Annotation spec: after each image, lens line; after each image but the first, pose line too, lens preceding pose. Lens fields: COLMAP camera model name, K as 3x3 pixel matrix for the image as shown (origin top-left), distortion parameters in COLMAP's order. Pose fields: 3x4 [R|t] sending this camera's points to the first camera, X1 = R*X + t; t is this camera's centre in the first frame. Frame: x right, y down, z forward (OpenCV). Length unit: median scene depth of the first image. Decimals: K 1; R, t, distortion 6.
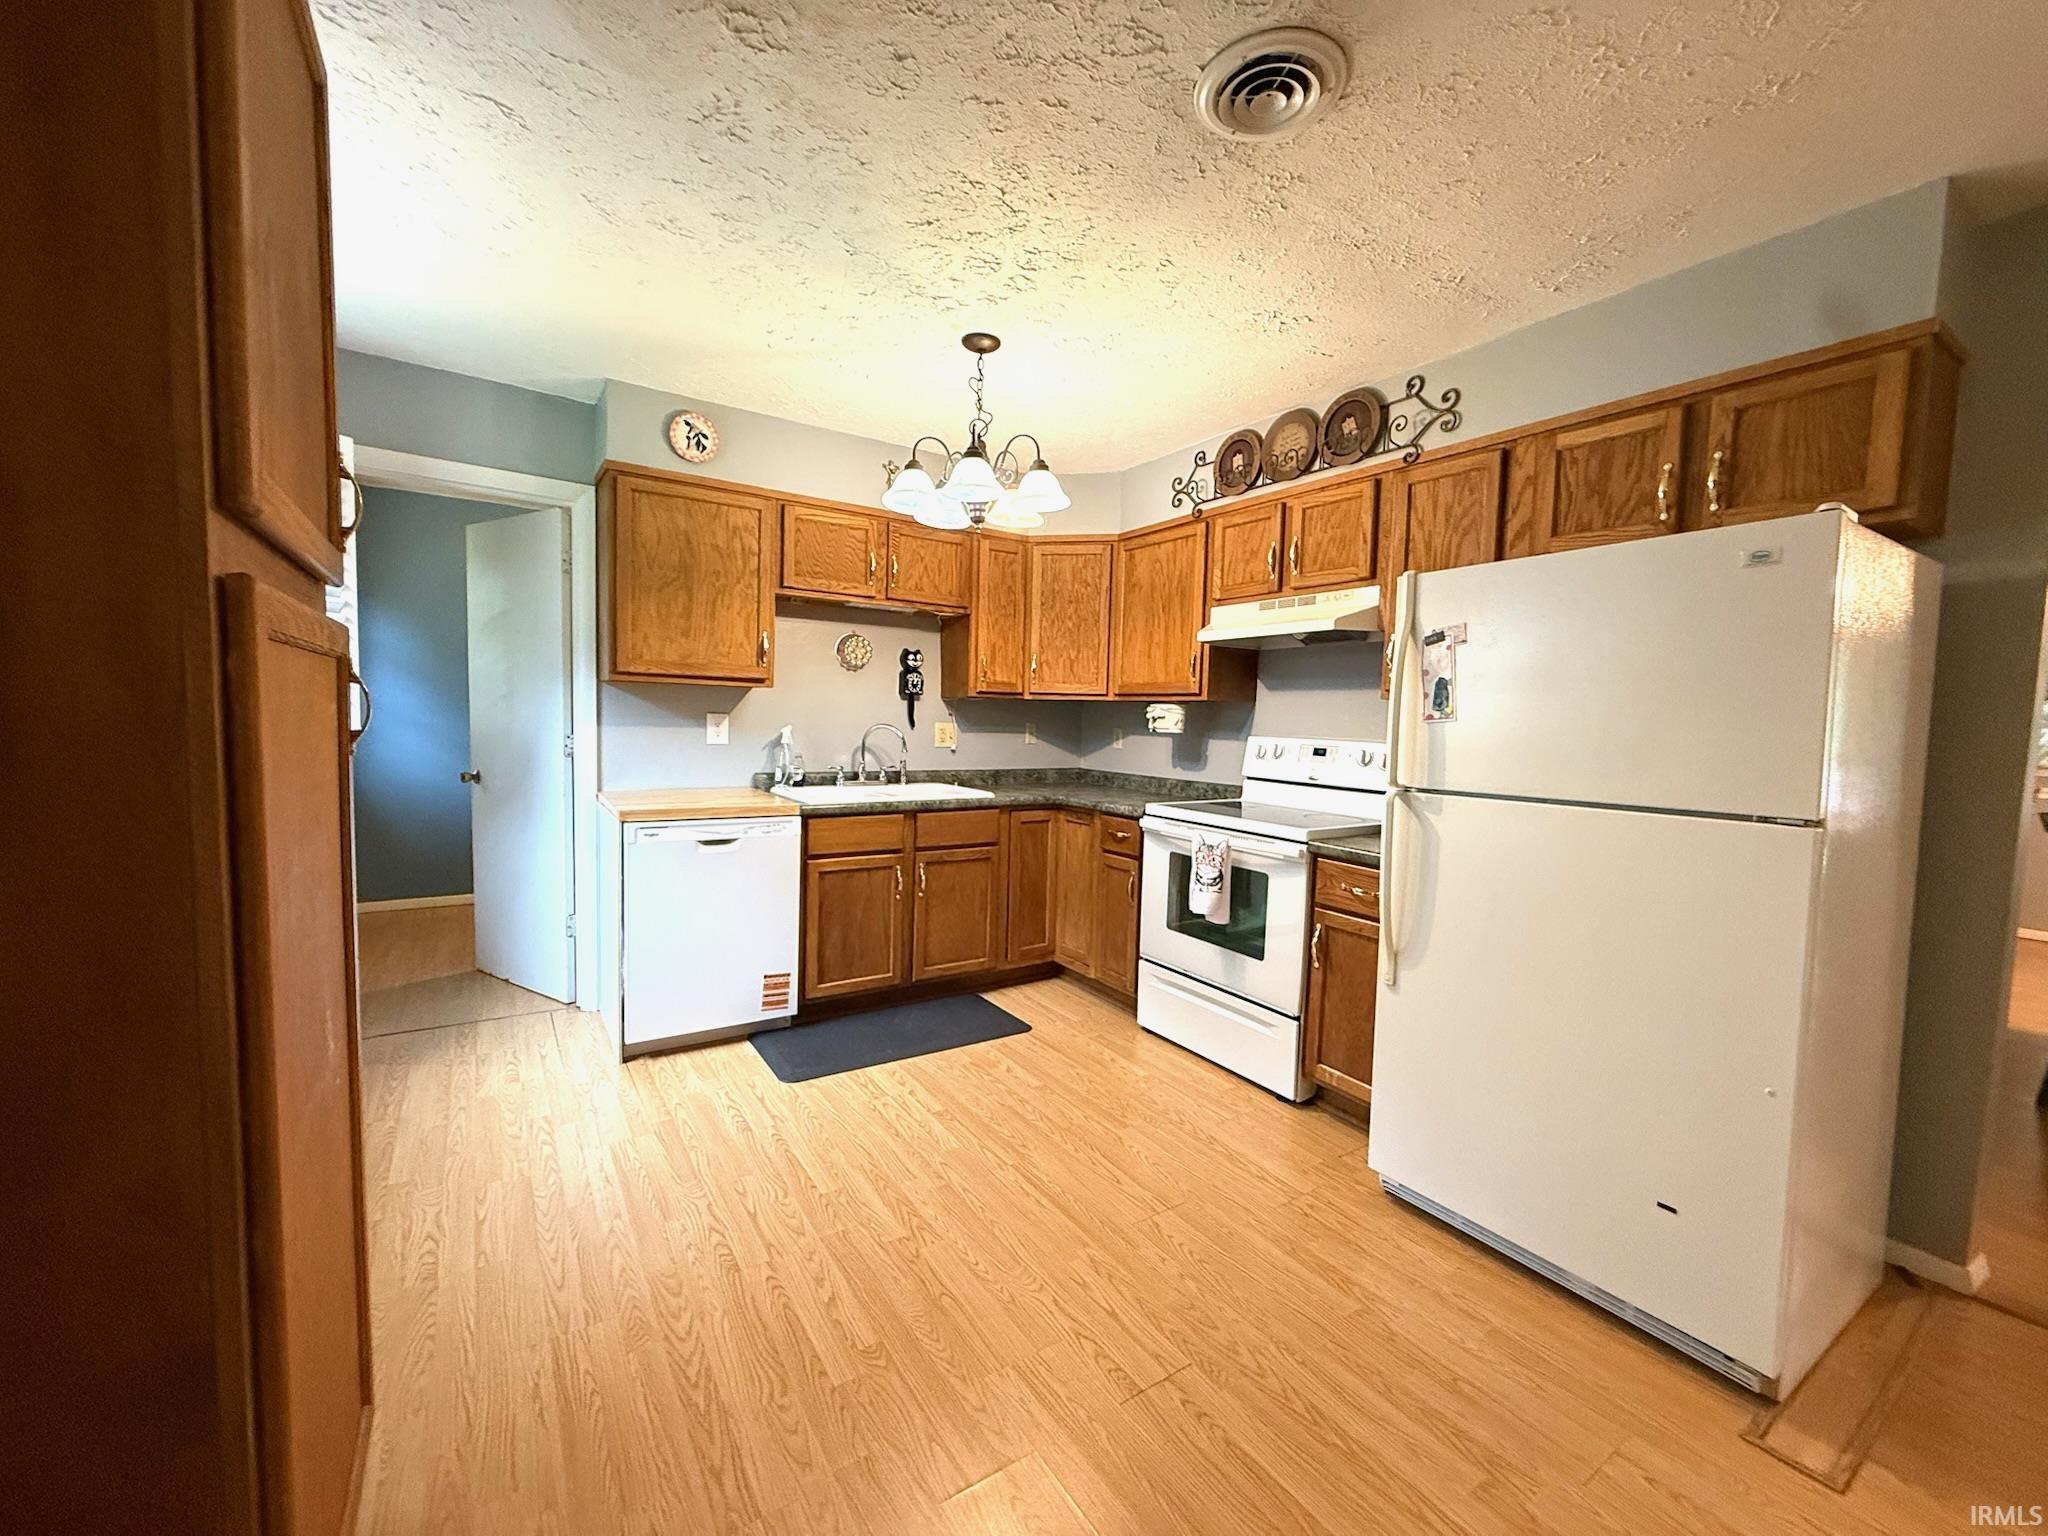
lens RADIAL K [[813.4, 0, 1024.0], [0, 813.4, 768.0], [0, 0, 1]] dist [-0.001708, -0.000366]
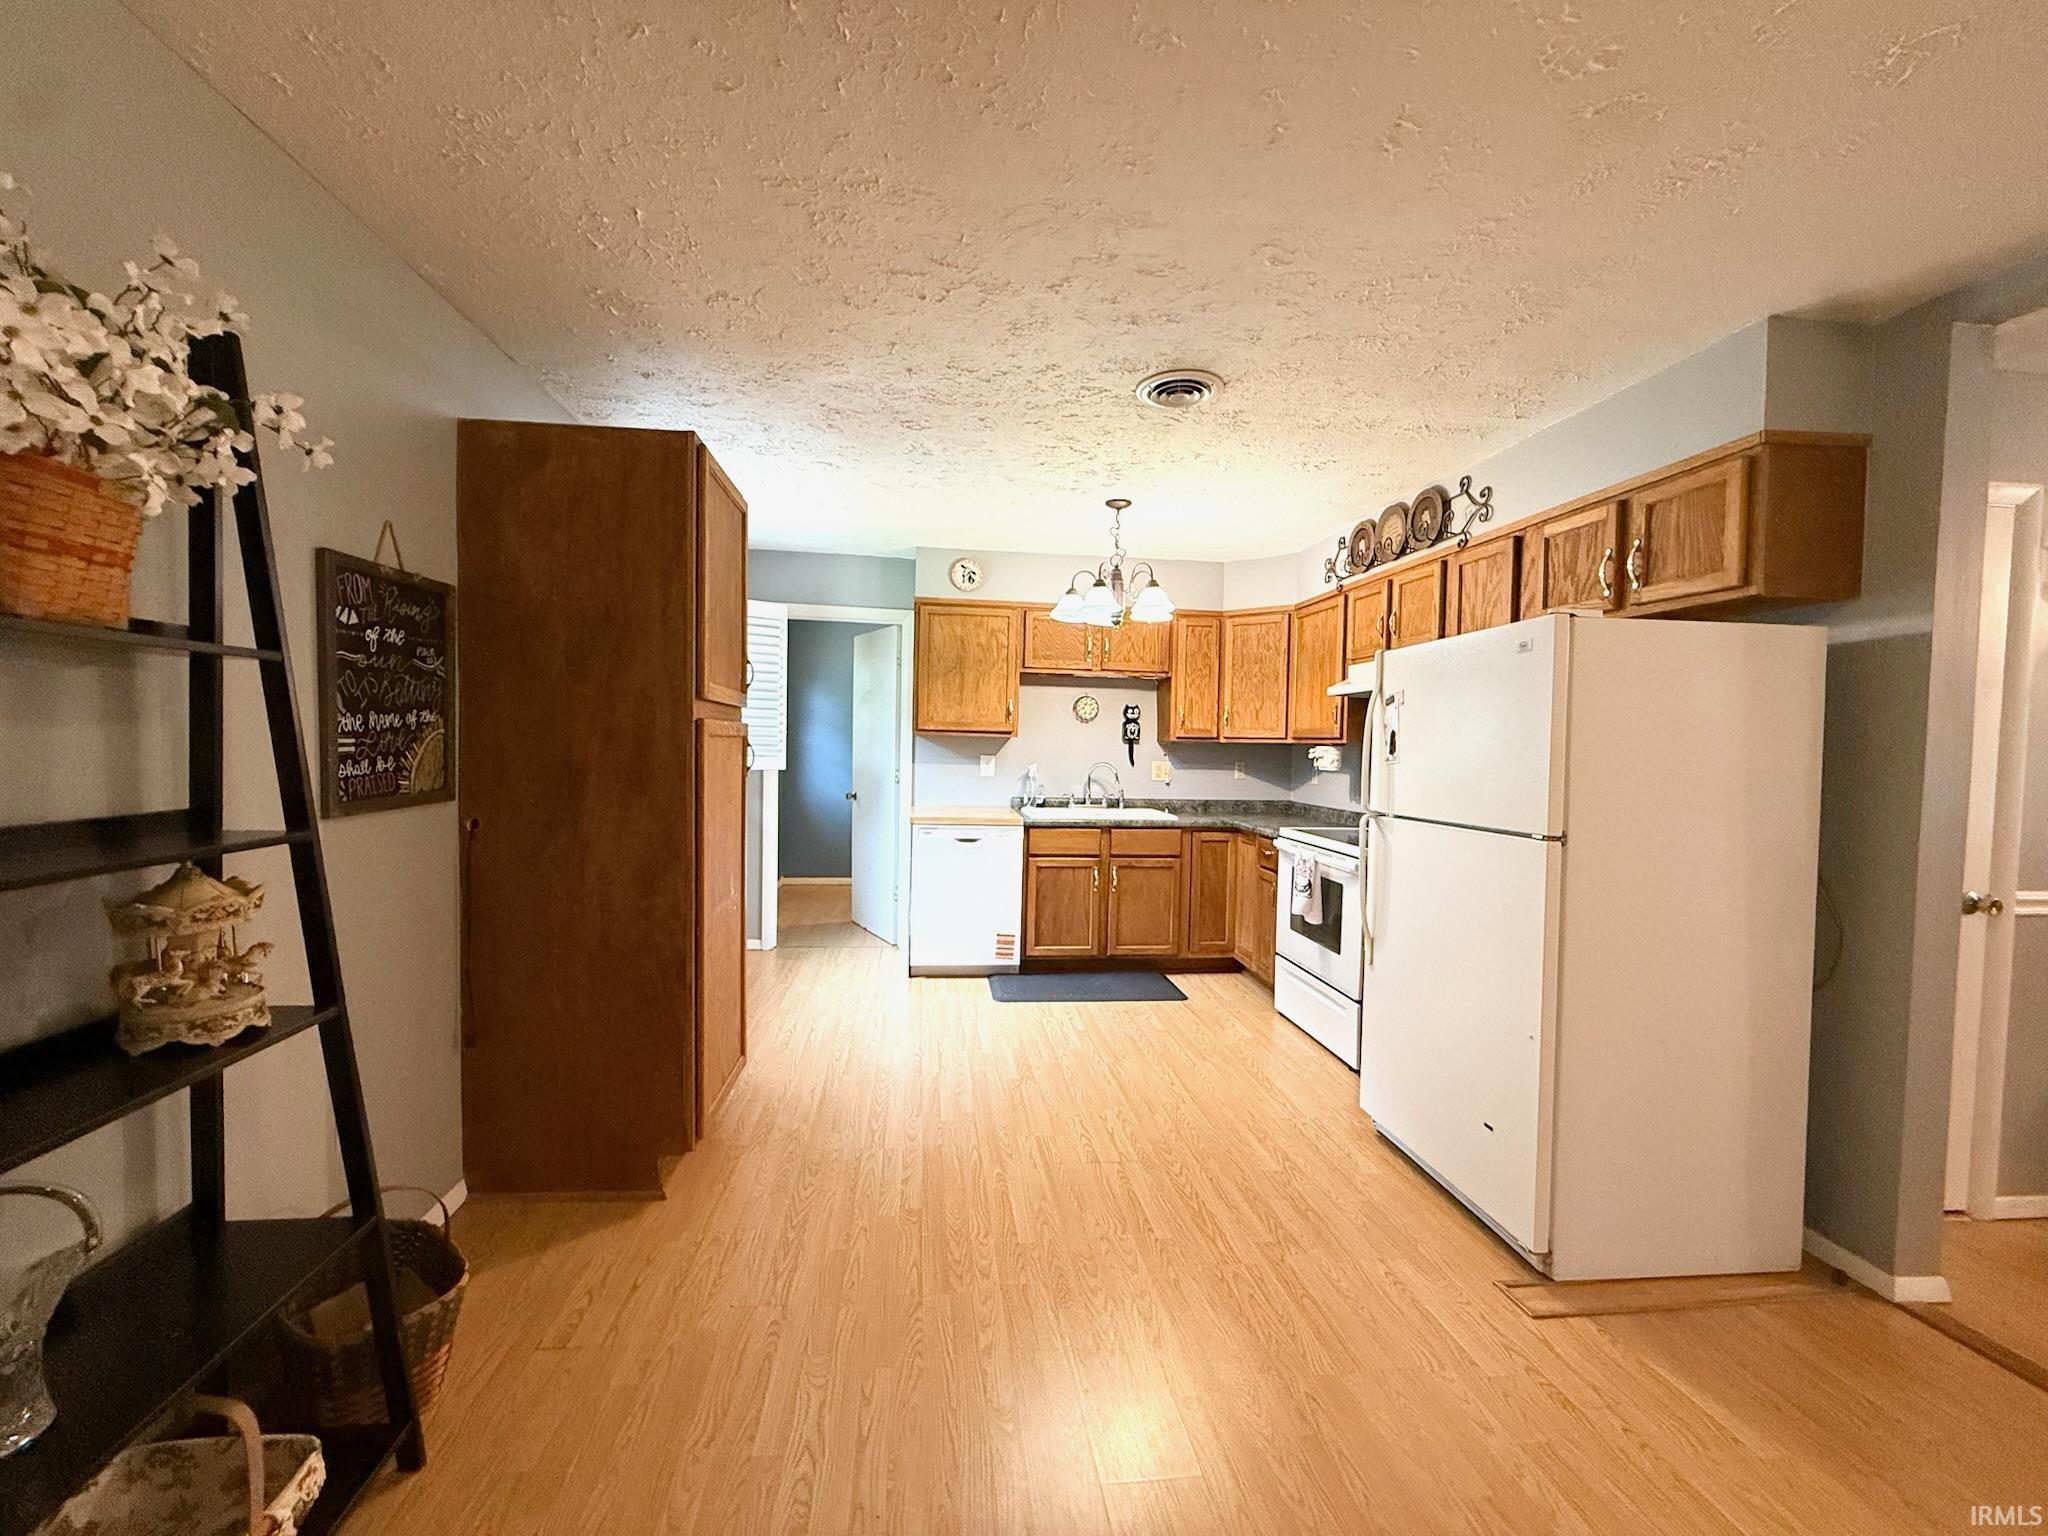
lens RADIAL K [[813.4, 0, 1024.0], [0, 813.4, 768.0], [0, 0, 1]] dist [-0.001708, -0.000366]
pose [[0.895159, 0.005157, -0.445717, 0.361091], [-0.025086, 0.998931, -0.038823, 0.011417], [0.445040, 0.045934, 0.894332, -0.291523]]
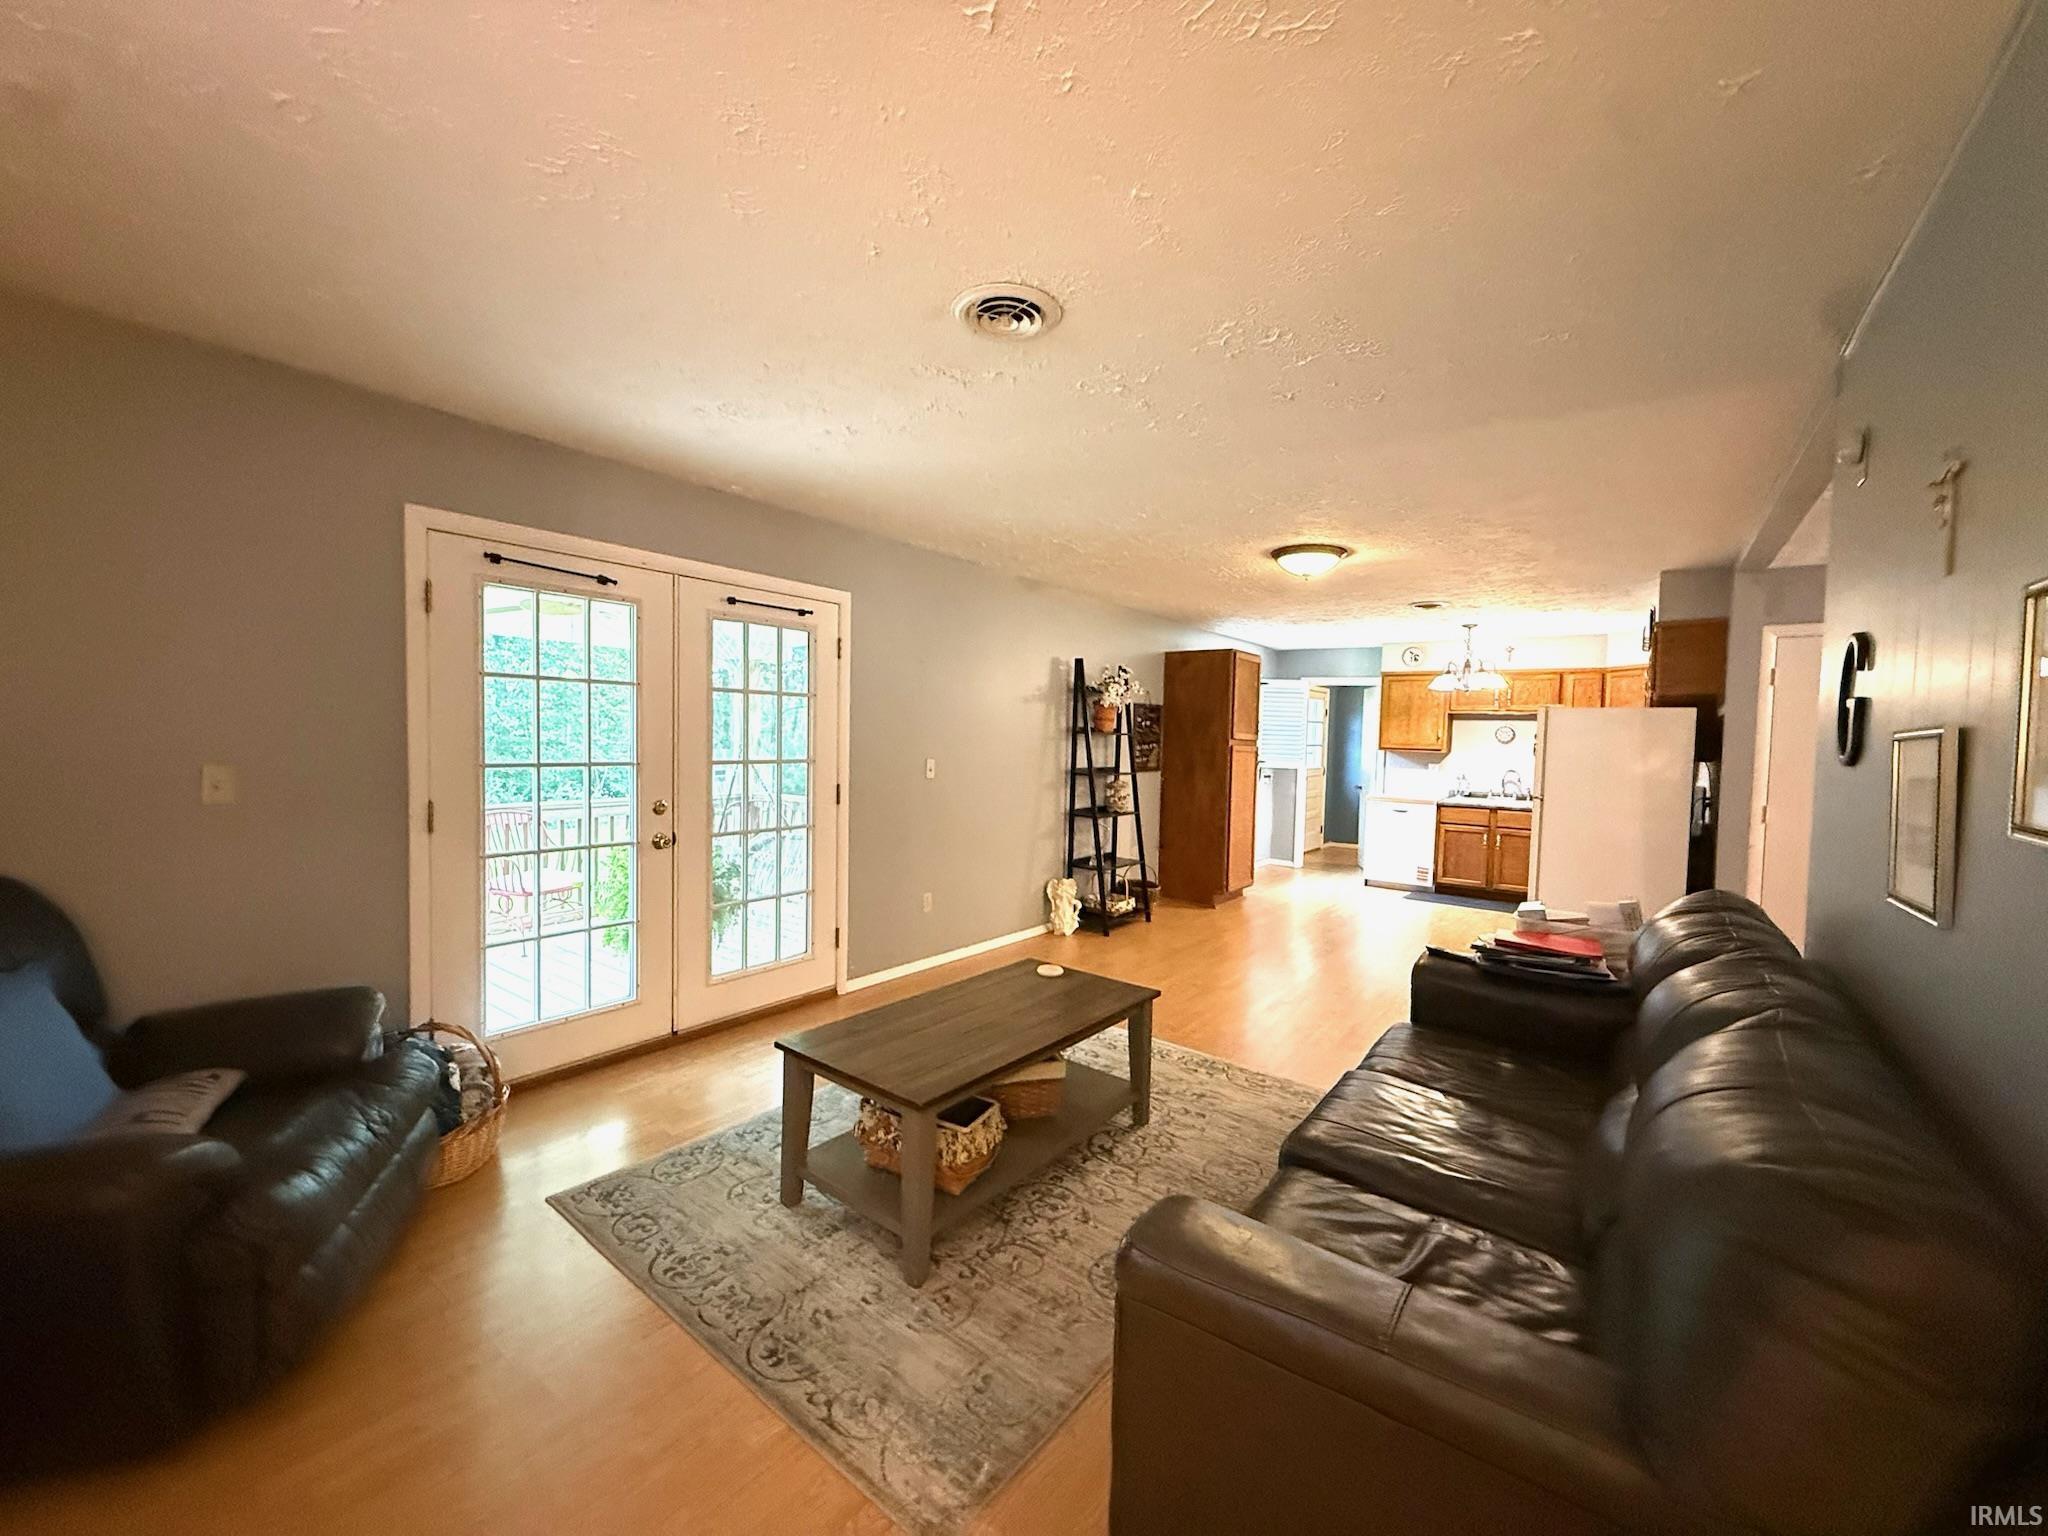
lens RADIAL K [[813.4, 0, 1024.0], [0, 813.4, 768.0], [0, 0, 1]] dist [-0.001708, -0.000366]
pose [[0.333618, 0.018627, -0.942524, 1.582791], [-0.079681, 0.996784, -0.008505, 0.065194], [0.939335, 0.077939, 0.334029, -0.976177]]
